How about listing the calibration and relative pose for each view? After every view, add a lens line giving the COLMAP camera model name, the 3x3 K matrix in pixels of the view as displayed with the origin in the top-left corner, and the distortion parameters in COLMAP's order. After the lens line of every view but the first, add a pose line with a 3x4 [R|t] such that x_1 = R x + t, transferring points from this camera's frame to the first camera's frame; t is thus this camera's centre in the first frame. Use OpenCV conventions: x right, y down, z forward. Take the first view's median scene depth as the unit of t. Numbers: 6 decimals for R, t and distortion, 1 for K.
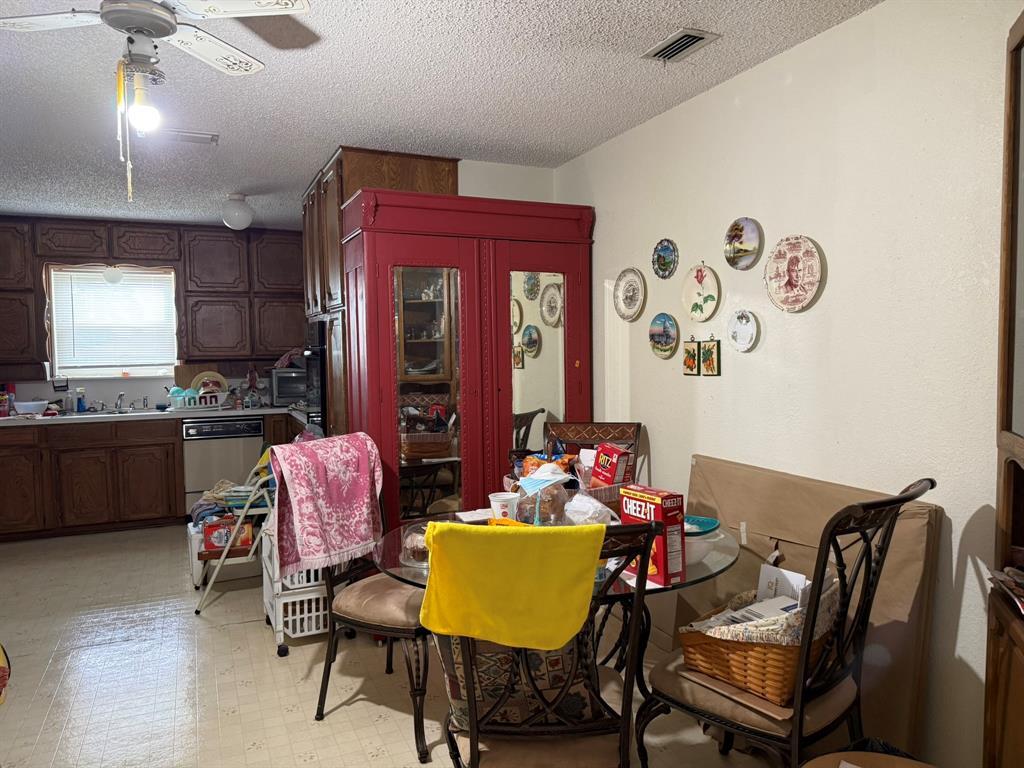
lens RADIAL K [[713.2, 0, 511.1], [0, 713.2, 384.8], [0, 0, 1]] dist [-0.016928, 0.001925]
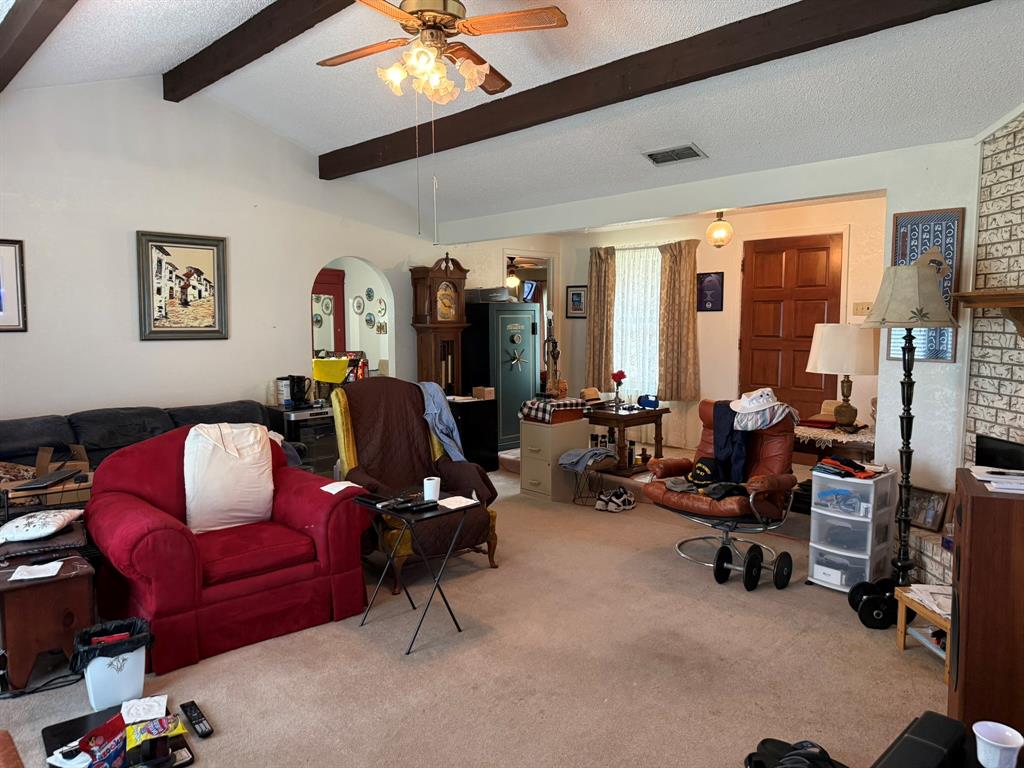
lens RADIAL K [[713.2, 0, 510.7], [0, 713.2, 384.9], [0, 0, 1]] dist [-0.016928, 0.001925]
pose [[0.938646, -0.025863, 0.343912, -0.241739], [0.010296, 0.998841, 0.047013, 0.059626], [-0.344729, -0.040587, 0.937824, -1.836525]]
